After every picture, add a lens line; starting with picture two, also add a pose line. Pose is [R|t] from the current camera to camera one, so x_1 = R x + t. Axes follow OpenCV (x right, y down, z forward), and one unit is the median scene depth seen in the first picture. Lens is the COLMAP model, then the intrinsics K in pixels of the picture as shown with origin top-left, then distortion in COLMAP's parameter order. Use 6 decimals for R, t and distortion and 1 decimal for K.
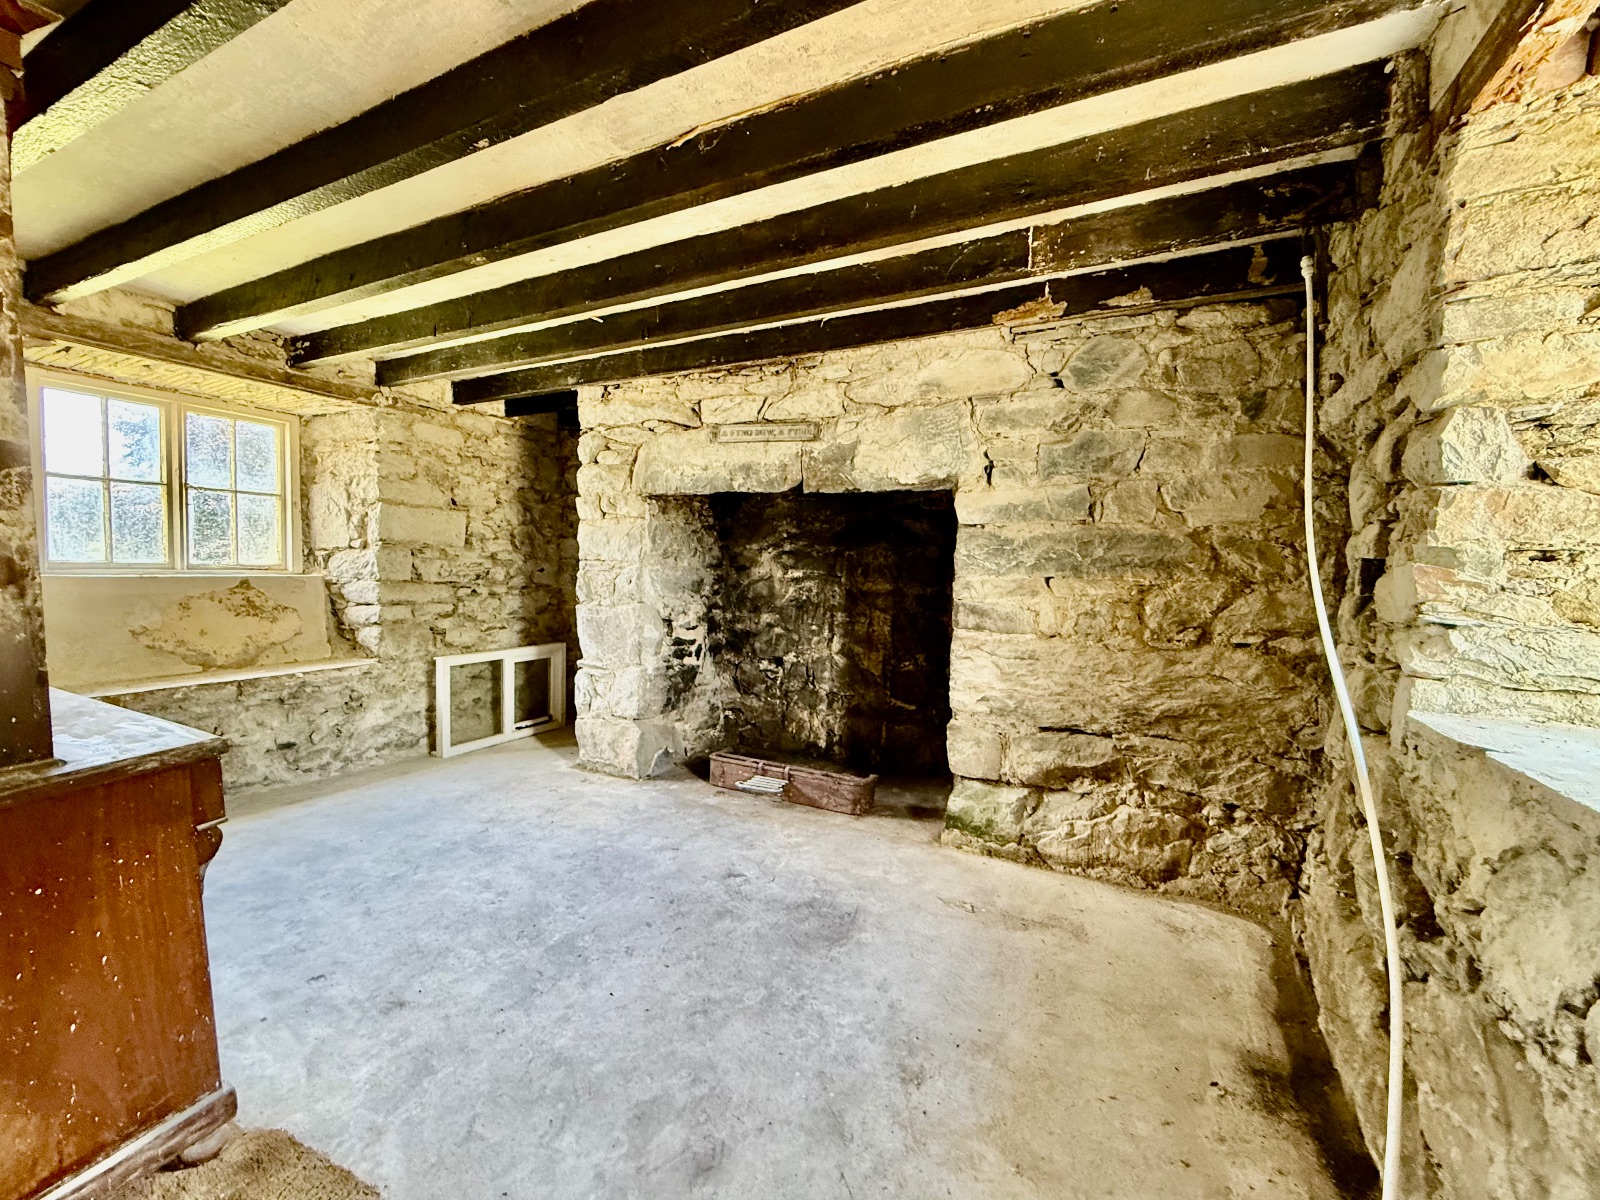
lens RADIAL K [[680.0, 0, 785.0], [0, 680.0, 598.2], [0, 0, 1]] dist [-0.014050, -0.000179]
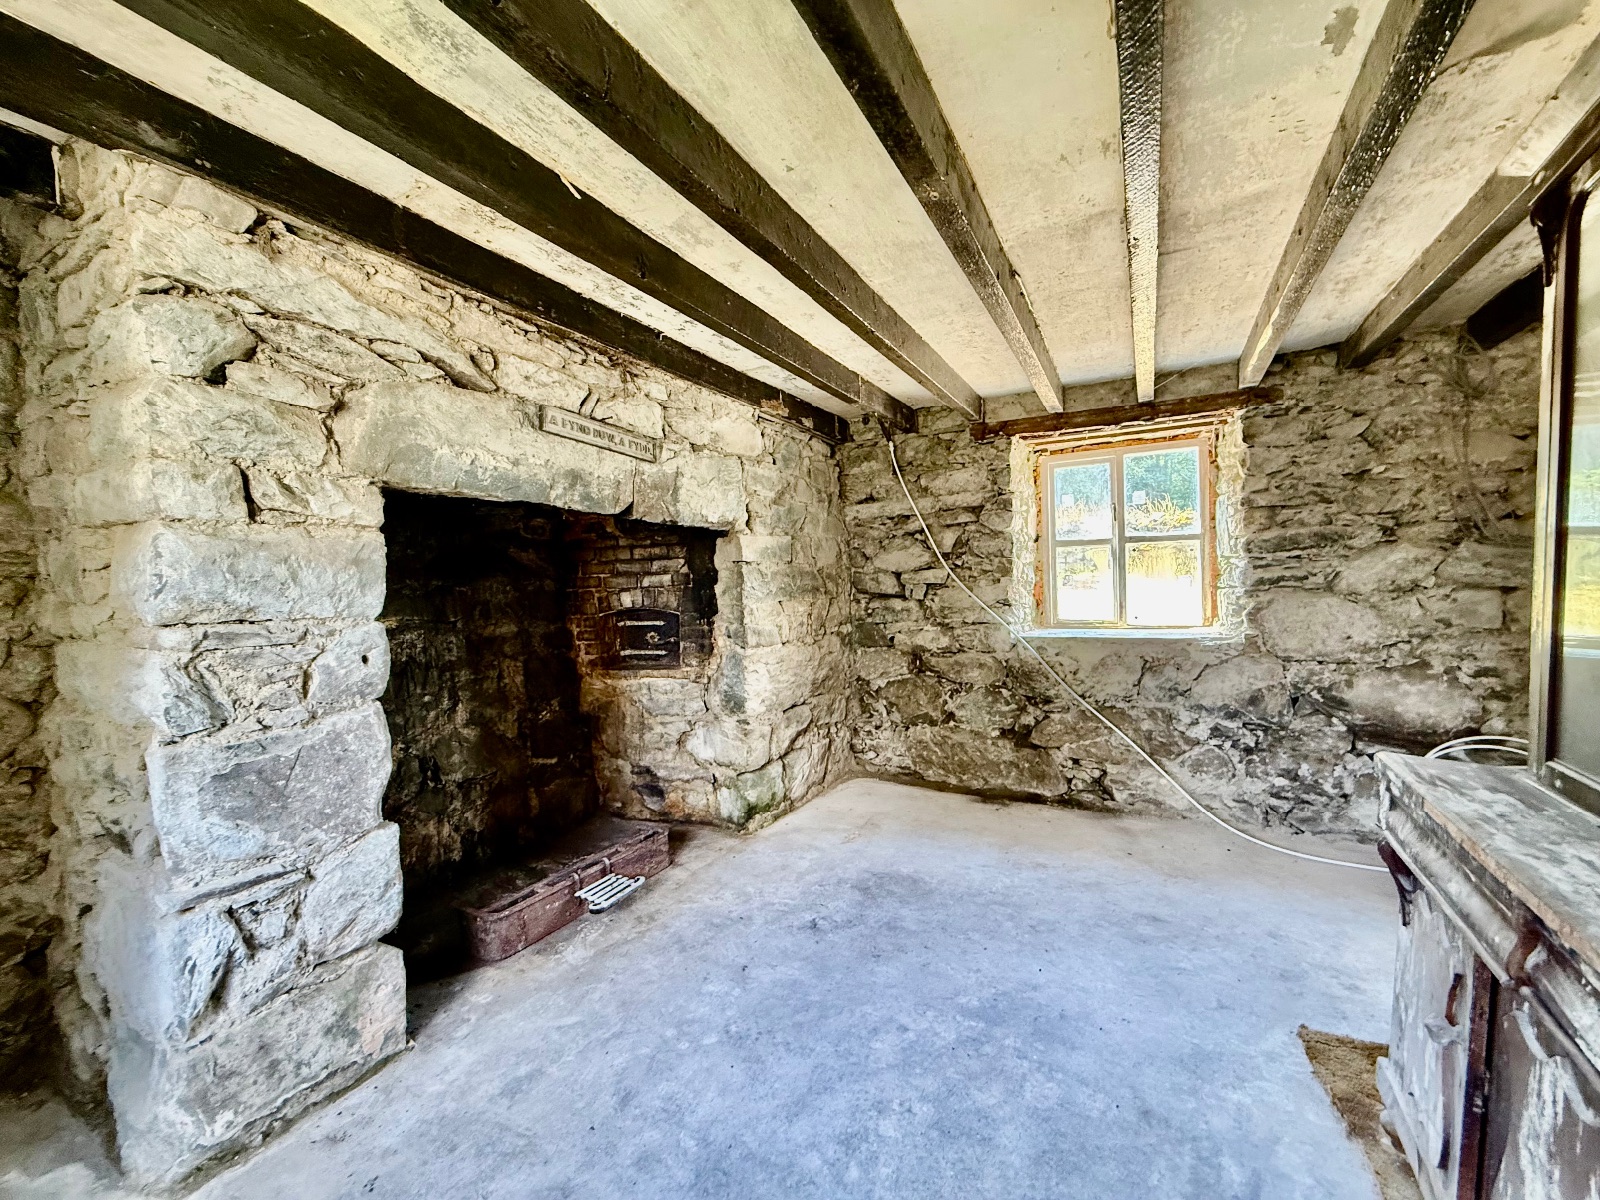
lens RADIAL K [[640.7, 0, 809.2], [0, 640.7, 603.0], [0, 0, 1]] dist [-0.003357, 0.001216]
pose [[0.020020, -0.047502, 0.998671, -0.637633], [0.076499, 0.996015, 0.045842, -0.057529], [-0.996869, 0.075480, 0.023574, 0.634003]]
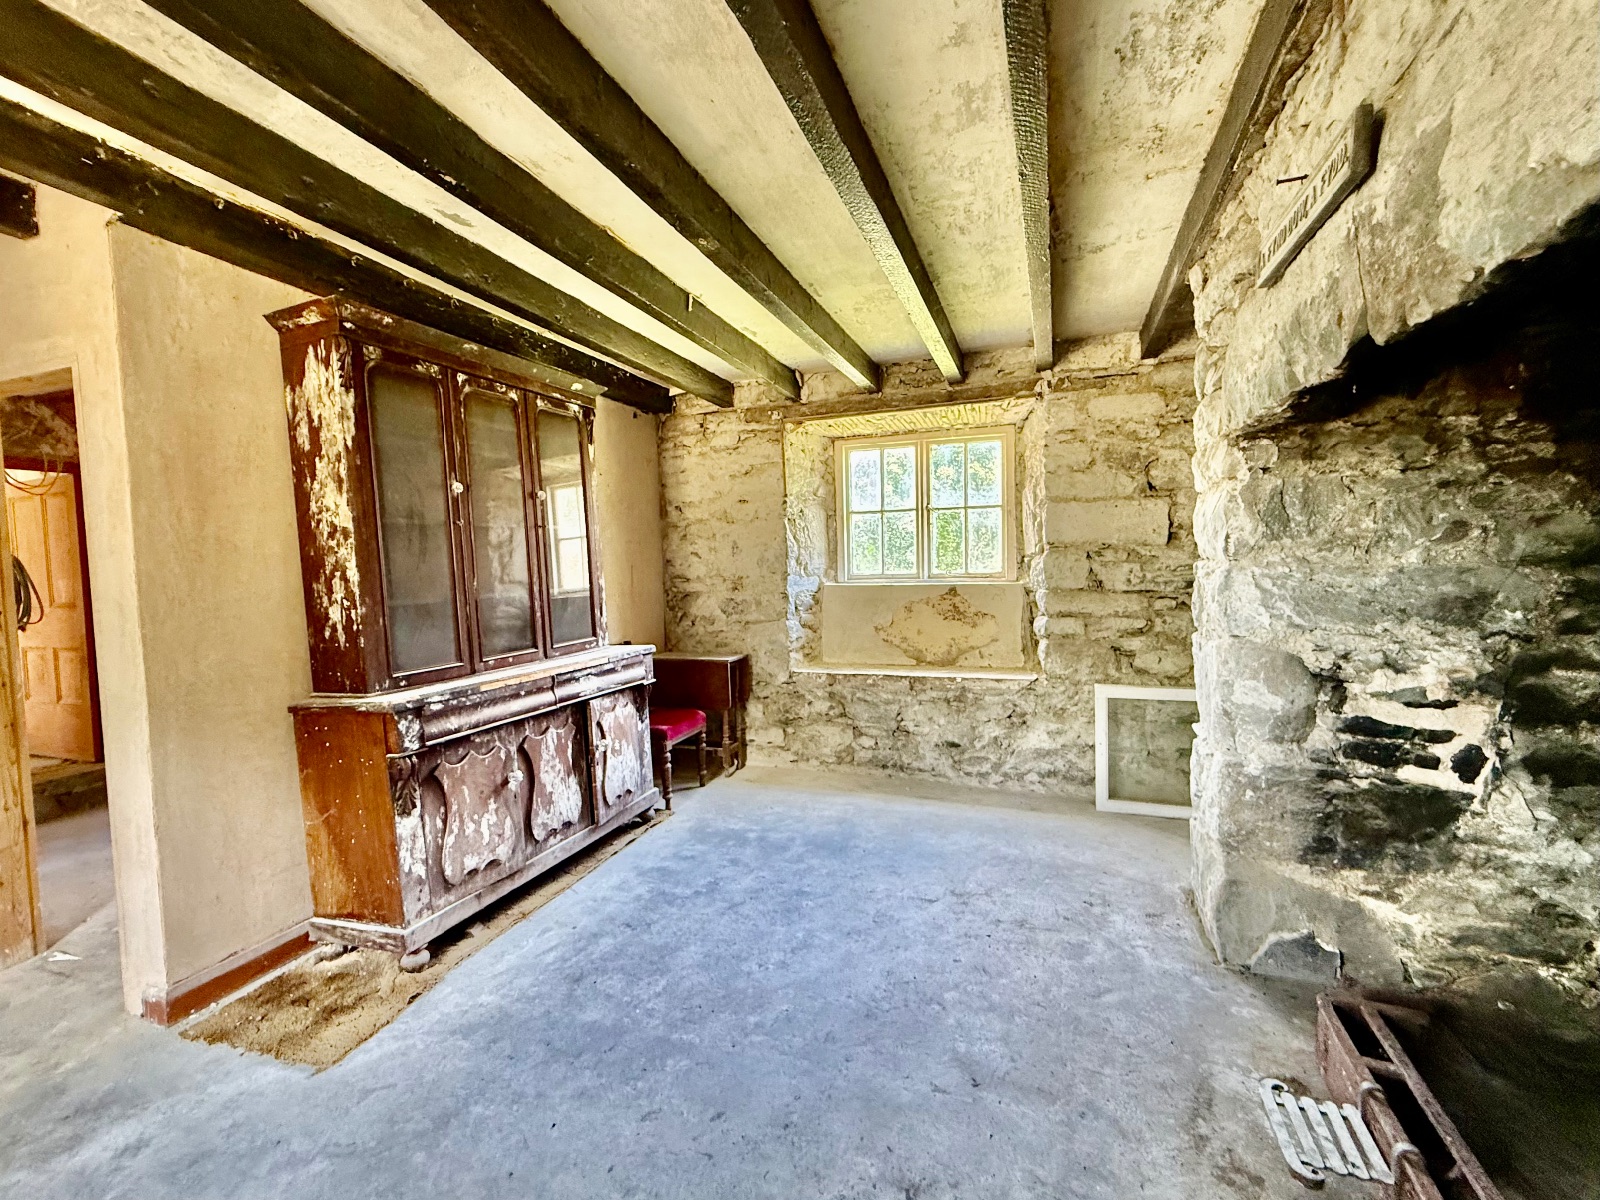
lens RADIAL K [[687.5, 0, 794.6], [0, 687.5, 596.7], [0, 0, 1]] dist [-0.002452, -0.000260]
pose [[0.114186, 0.022566, -0.993203, 0.268885], [-0.021650, 0.999561, 0.020222, -0.026793], [0.993223, 0.019194, 0.114625, 0.564710]]
